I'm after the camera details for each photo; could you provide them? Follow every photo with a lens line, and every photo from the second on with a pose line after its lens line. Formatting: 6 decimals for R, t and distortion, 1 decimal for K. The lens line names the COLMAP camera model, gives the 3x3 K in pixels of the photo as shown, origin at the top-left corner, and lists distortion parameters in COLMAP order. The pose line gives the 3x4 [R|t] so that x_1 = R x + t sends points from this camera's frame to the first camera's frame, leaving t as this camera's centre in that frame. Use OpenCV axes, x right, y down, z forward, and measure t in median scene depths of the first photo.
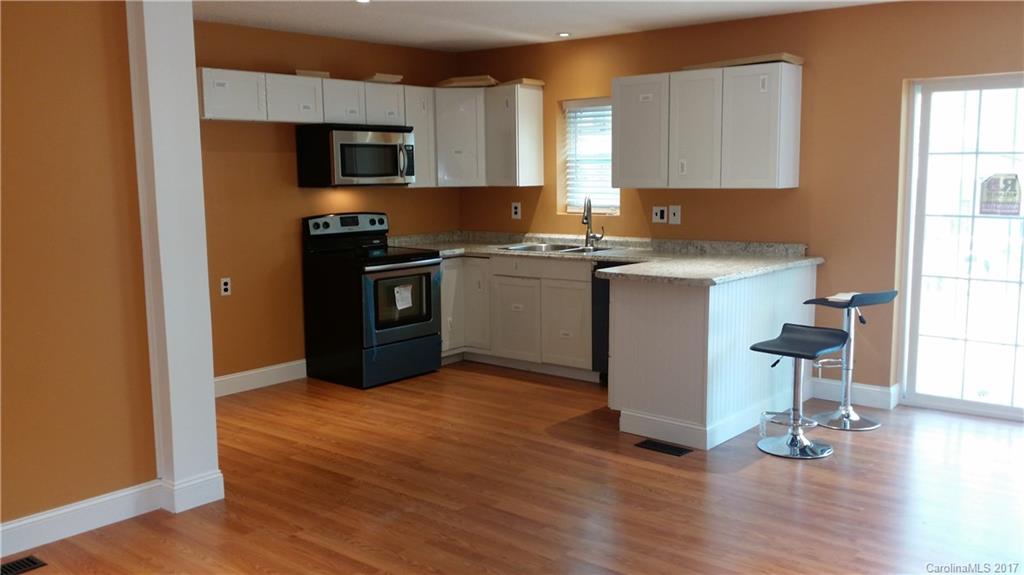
lens RADIAL K [[927.8, 0, 513.0], [0, 927.8, 288.1], [0, 0, 1]] dist [0.004172, 0.000000]
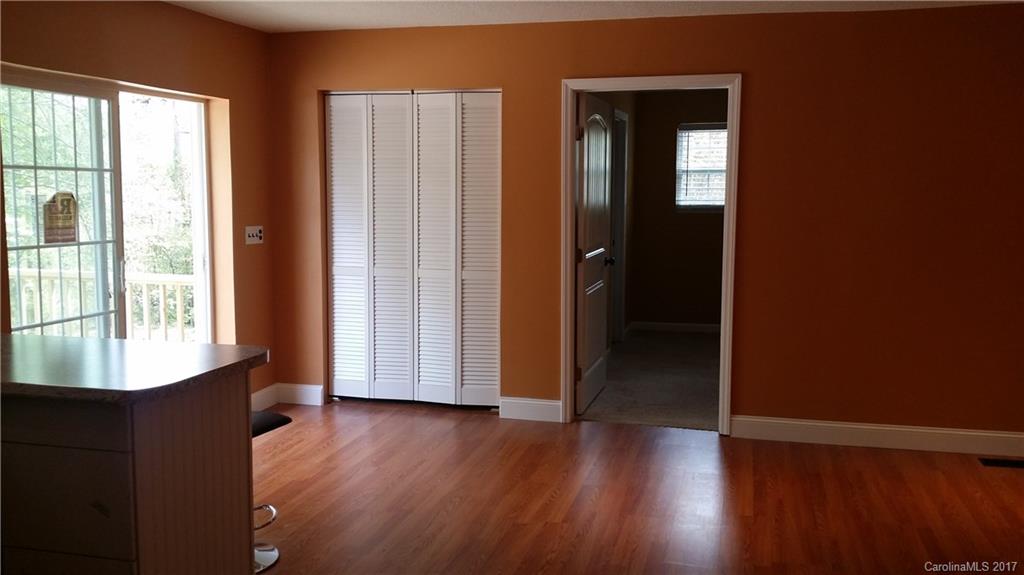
lens RADIAL K [[927.8, 0, 513.5], [0, 927.8, 286.5], [0, 0, 1]] dist [0.004172, 0.000000]
pose [[-0.428989, -0.093855, 0.898421, -0.409637], [0.117930, 0.980256, 0.158714, -0.125131], [-0.895579, 0.174037, -0.409451, 0.988304]]
